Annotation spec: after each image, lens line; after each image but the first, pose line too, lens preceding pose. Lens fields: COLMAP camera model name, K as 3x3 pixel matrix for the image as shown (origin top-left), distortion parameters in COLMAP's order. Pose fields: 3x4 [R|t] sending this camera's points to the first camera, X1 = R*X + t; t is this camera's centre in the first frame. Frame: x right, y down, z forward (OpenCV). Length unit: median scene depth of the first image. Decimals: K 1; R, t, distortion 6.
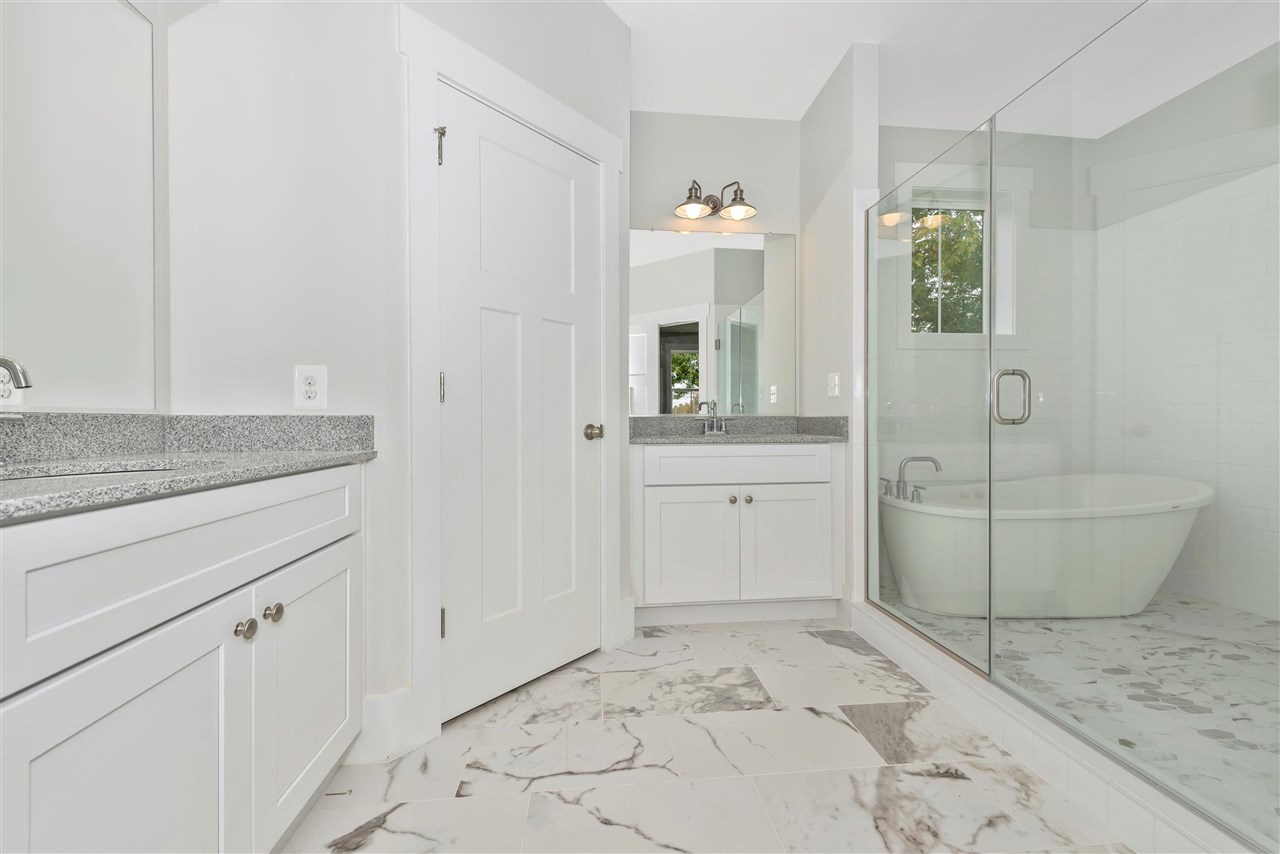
lens RADIAL K [[501.5, 0, 640.0], [0, 501.5, 427.0], [0, 0, 1]] dist [0.018718, -0.006294]
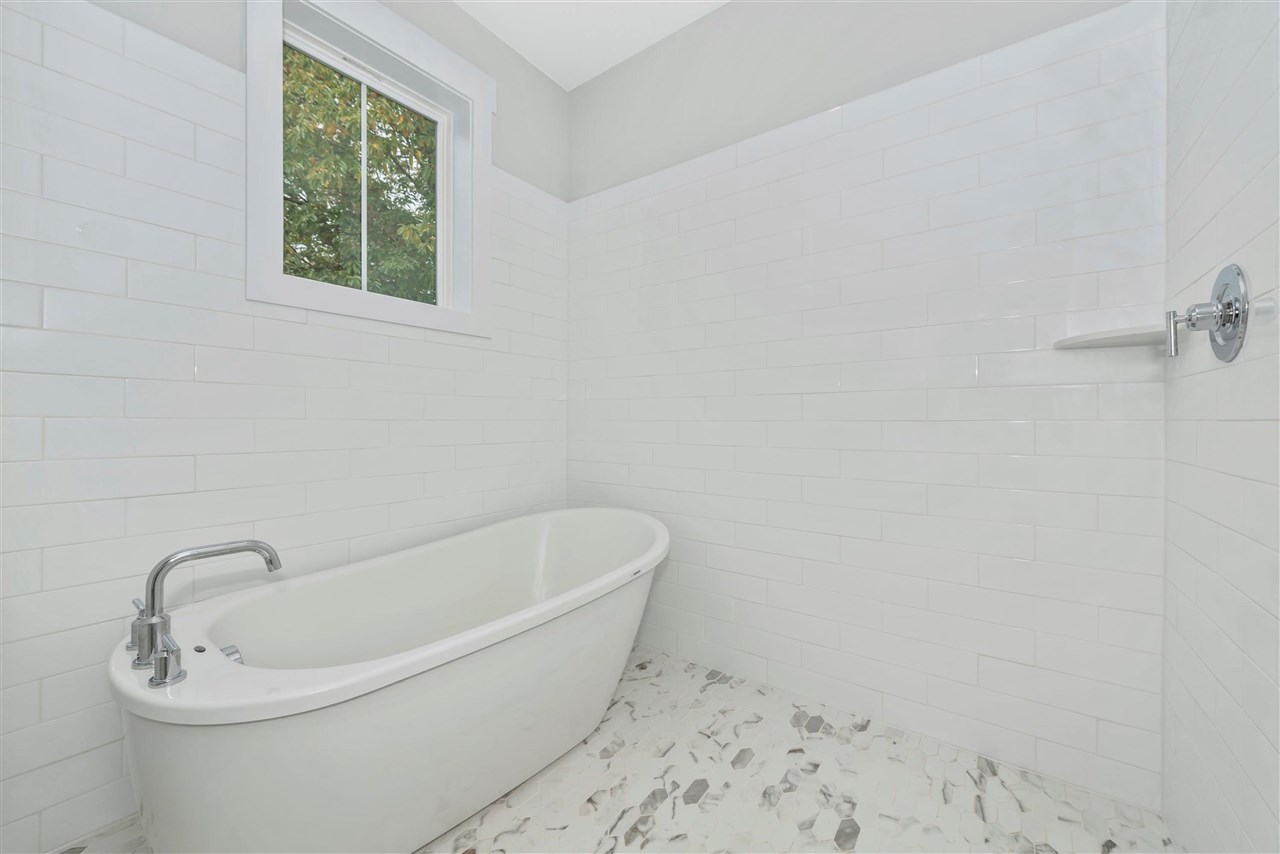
lens RADIAL K [[505.5, 0, 644.2], [0, 505.5, 422.6], [0, 0, 1]] dist [0.015349, -0.005842]
pose [[0.667882, 0.001727, 0.744266, 0.590337], [0.004979, 0.999965, -0.006788, -0.045938], [-0.744251, 0.008239, 0.667849, 0.569633]]
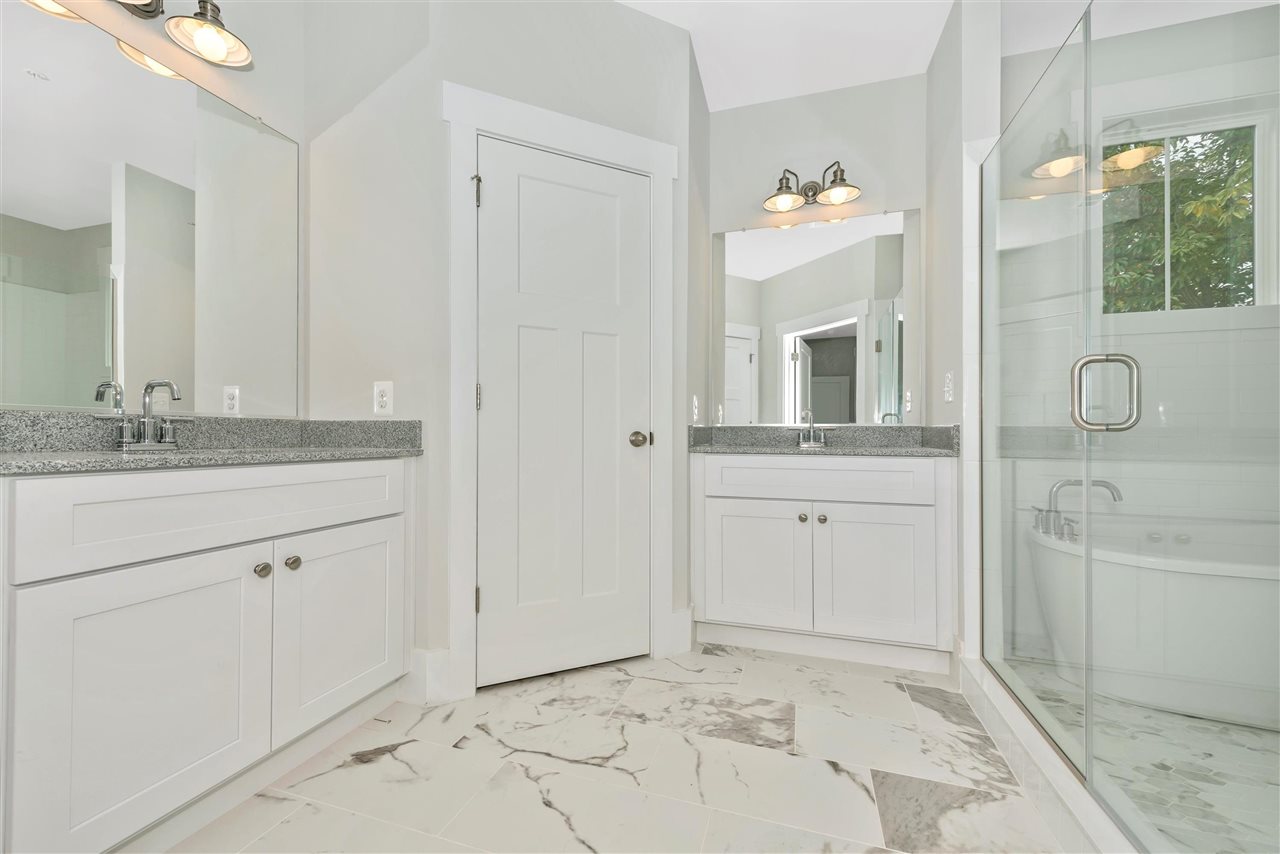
lens RADIAL K [[508.4, 0, 634.2], [0, 508.4, 436.0], [0, 0, 1]] dist [0.018810, -0.006600]
pose [[0.915546, 0.009150, -0.402108, 0.311282], [-0.013837, 0.999866, -0.008751, 0.012929], [0.401974, 0.013576, 0.915550, 0.050423]]
